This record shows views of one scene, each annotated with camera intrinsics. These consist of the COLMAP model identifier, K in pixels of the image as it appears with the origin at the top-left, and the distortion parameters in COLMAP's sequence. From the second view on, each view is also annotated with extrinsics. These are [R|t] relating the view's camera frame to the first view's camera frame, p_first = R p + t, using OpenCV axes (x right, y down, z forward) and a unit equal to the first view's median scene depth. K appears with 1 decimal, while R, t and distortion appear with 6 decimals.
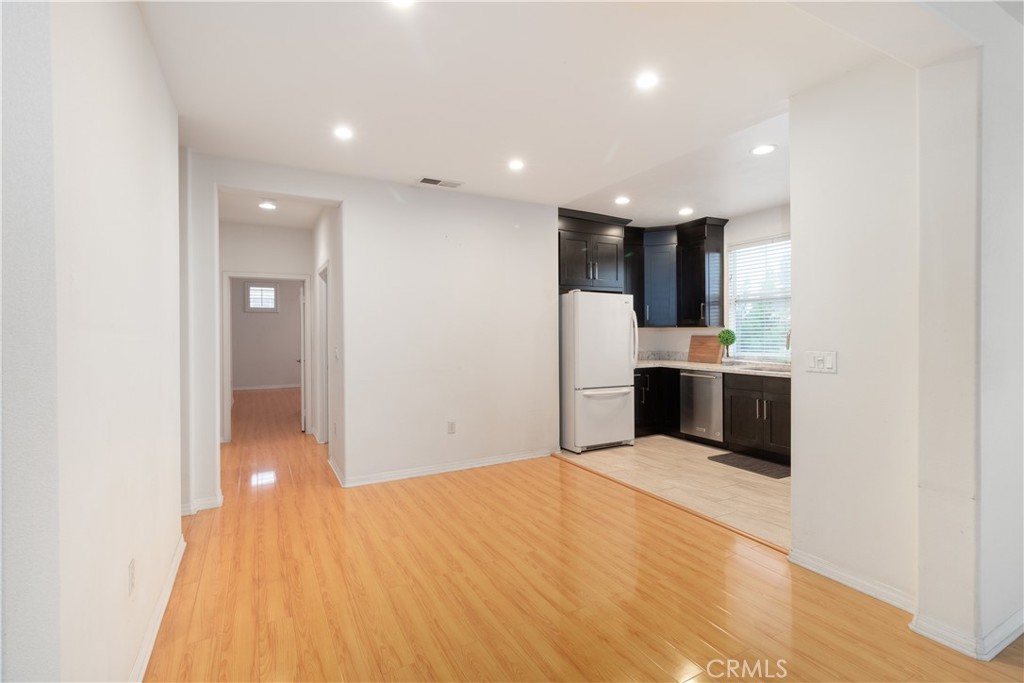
lens RADIAL K [[466.9, 0, 513.4], [0, 466.9, 338.5], [0, 0, 1]] dist [-0.000158, 0.000607]
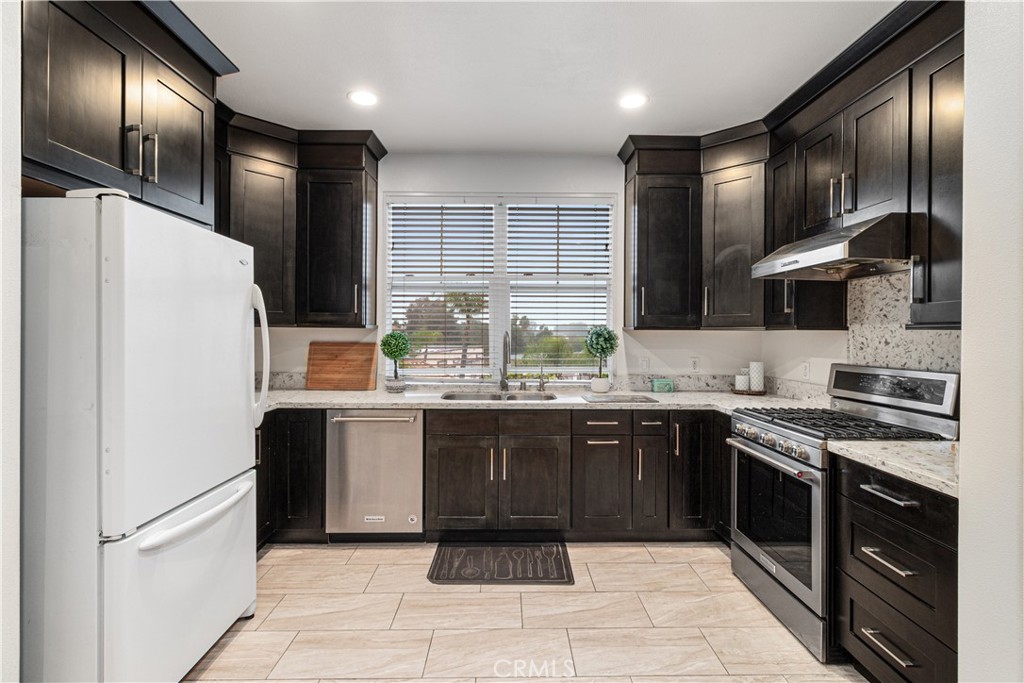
lens RADIAL K [[466.9, 0, 516.2], [0, 466.9, 344.4], [0, 0, 1]] dist [-0.000158, 0.000607]
pose [[0.464888, -0.007196, 0.885340, 0.002818], [0.001568, 0.999972, 0.007305, -0.008457], [-0.885368, -0.002008, 0.464886, 0.595813]]
